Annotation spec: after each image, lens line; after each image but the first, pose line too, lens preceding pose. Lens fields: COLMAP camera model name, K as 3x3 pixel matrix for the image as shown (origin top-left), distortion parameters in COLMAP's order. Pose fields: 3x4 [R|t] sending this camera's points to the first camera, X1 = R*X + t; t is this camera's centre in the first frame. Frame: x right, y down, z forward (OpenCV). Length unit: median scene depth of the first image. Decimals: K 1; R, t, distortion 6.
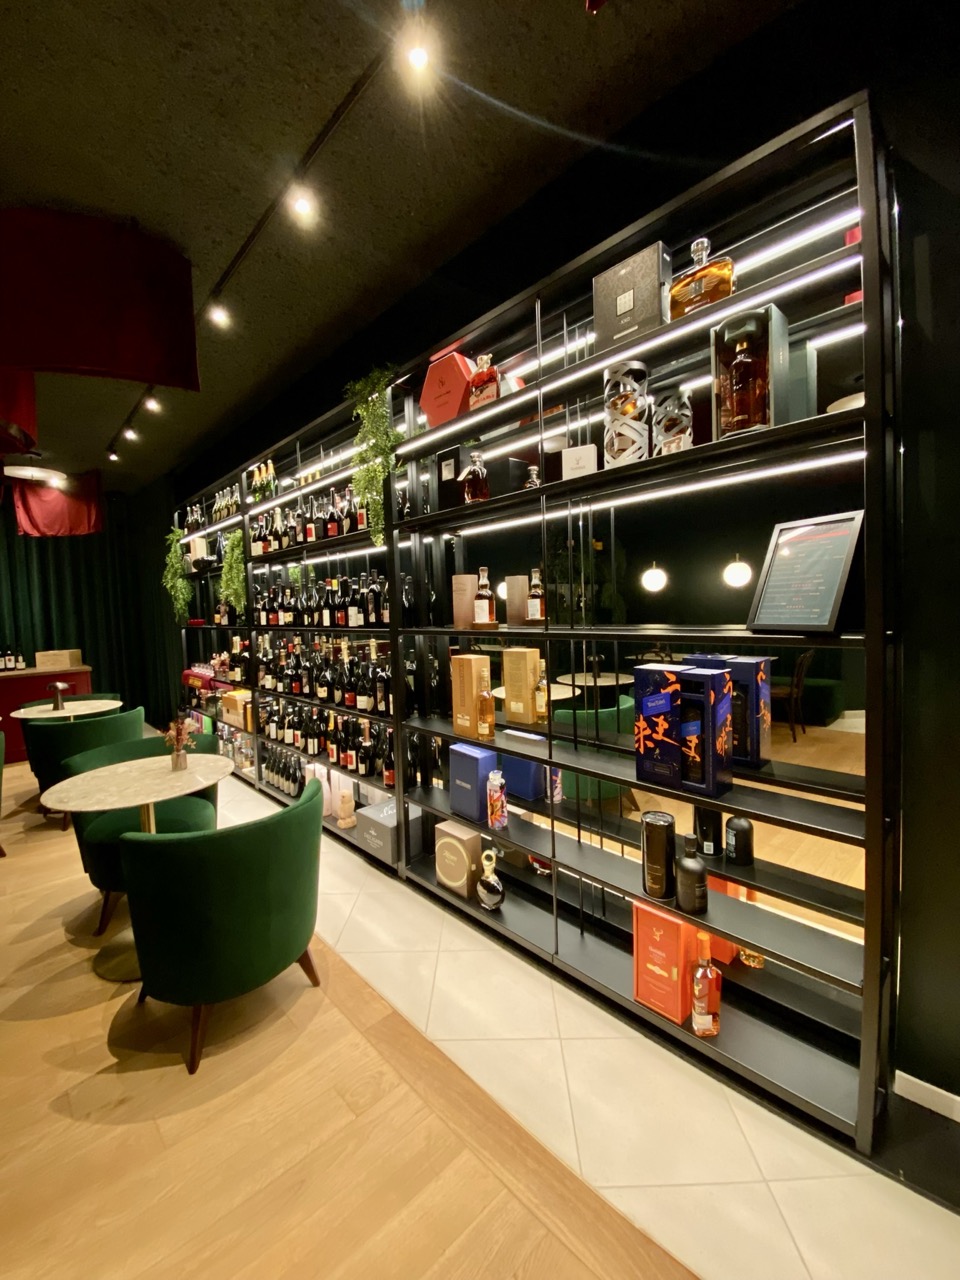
lens RADIAL K [[524.2, 0, 480.0], [0, 524.2, 640.0], [0, 0, 1]] dist [0.014876, -0.000064]
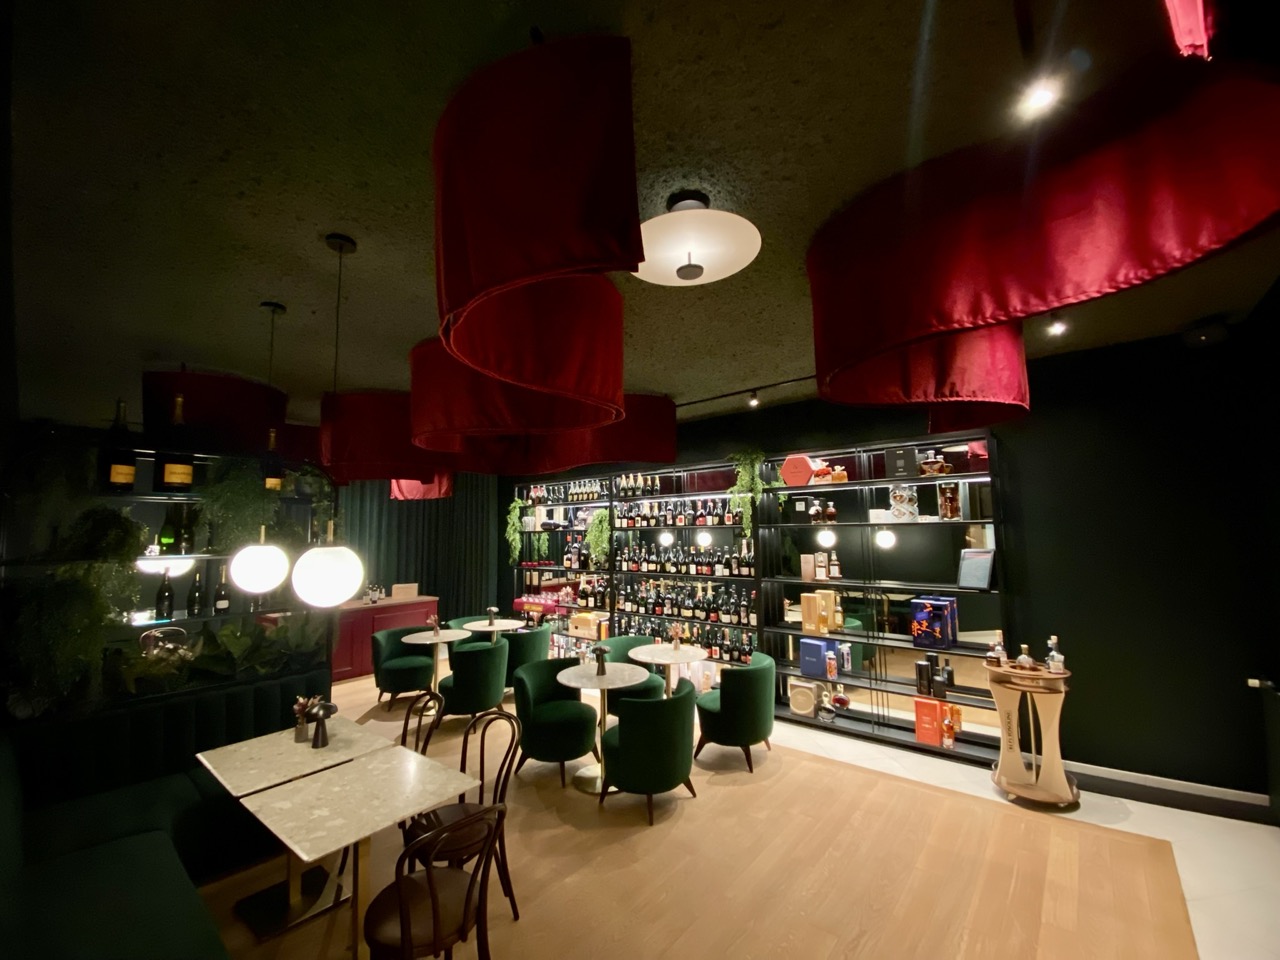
lens RADIAL K [[524.1, 0, 638.8], [0, 524.1, 488.1], [0, 0, 1]] dist [0.018332, -0.000088]
pose [[0.993767, 0.023322, 0.109010, -0.907040], [-0.007129, 0.989165, -0.146631, -0.072497], [-0.111249, 0.144940, 0.983166, -1.000997]]
